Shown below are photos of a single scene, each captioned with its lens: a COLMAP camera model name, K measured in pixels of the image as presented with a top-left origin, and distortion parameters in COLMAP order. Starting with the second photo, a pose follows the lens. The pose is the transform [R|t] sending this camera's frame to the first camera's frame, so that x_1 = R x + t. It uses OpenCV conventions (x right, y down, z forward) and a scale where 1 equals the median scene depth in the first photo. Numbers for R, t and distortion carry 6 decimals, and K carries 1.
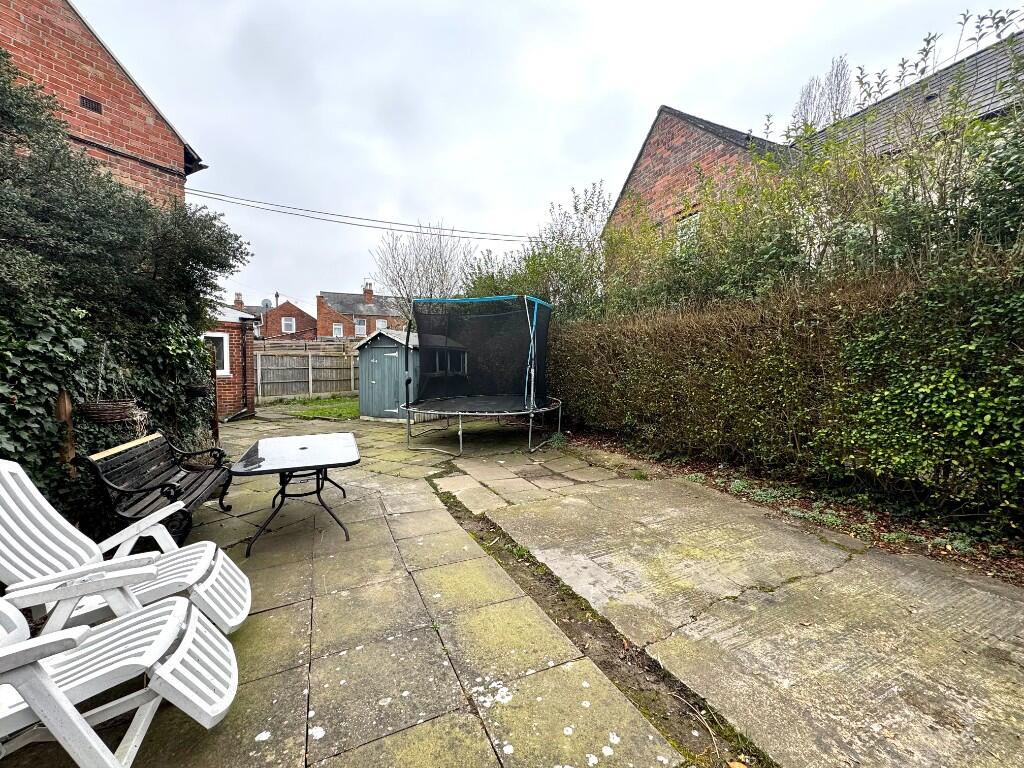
lens RADIAL K [[409.4, 0, 512.0], [0, 409.4, 384.0], [0, 0, 1]] dist [-0.002452, 0.000021]
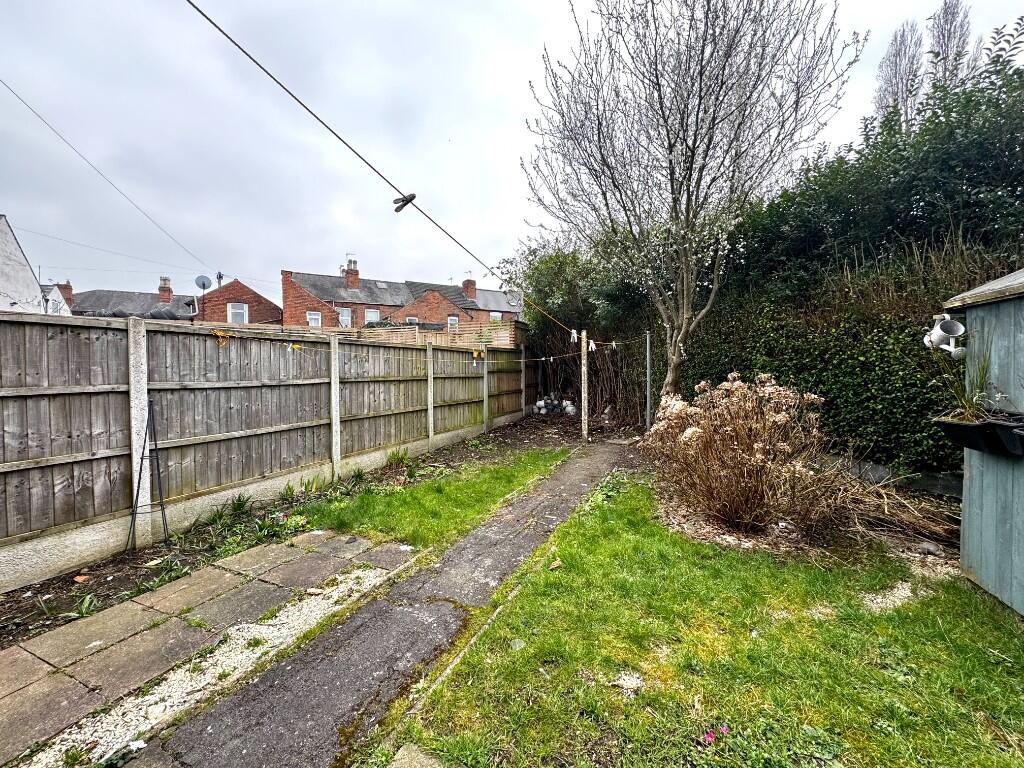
lens RADIAL K [[409.4, 0, 512.0], [0, 409.4, 384.0], [0, 0, 1]] dist [-0.002452, 0.000021]
pose [[0.995074, -0.012043, 0.098402, -0.156864], [0.013384, 0.999826, -0.012979, -0.012631], [-0.098228, 0.014233, 0.995062, 0.272427]]
